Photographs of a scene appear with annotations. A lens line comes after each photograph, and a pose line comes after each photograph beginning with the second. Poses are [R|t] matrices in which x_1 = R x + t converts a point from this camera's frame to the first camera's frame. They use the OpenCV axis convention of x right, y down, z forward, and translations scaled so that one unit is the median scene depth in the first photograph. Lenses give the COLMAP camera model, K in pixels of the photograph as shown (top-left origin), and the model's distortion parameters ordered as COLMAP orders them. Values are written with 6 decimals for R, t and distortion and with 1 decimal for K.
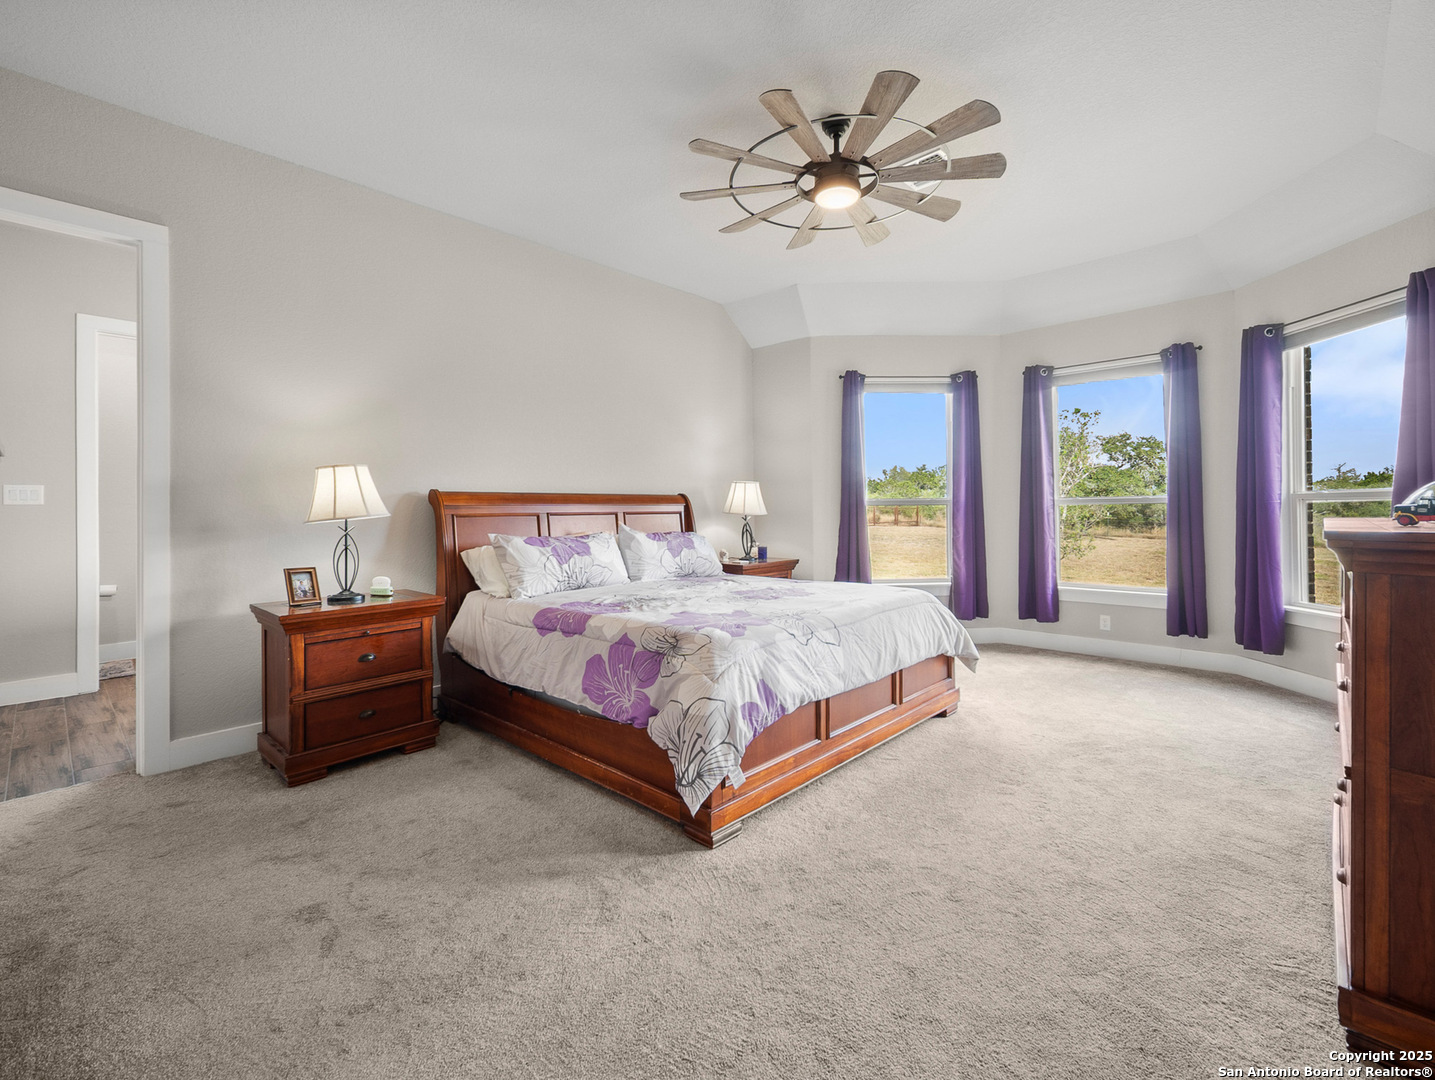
lens RADIAL K [[646.0, 0, 725.9], [0, 646.0, 524.8], [0, 0, 1]] dist [-0.005389, 0.002651]
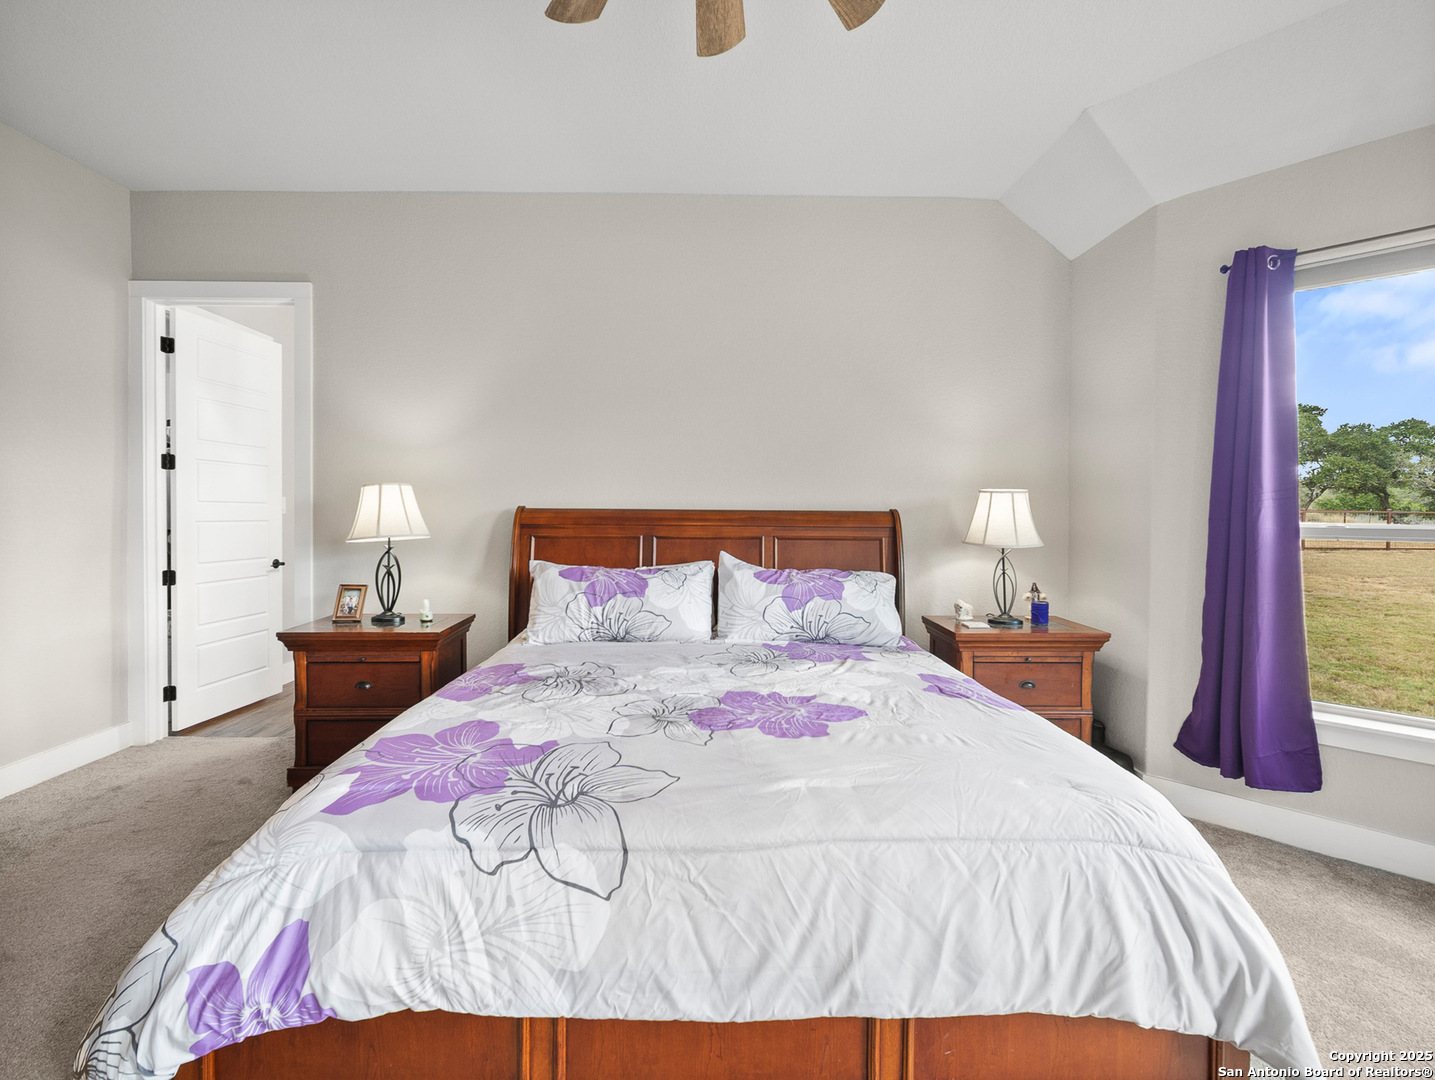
lens RADIAL K [[646.0, 0, 712.5], [0, 646.0, 533.8], [0, 0, 1]] dist [-0.005389, 0.002651]
pose [[0.688553, 0.038566, -0.724160, 0.458586], [-0.030731, 0.999240, 0.023996, -0.054901], [0.724534, 0.005732, 0.689215, 0.672555]]
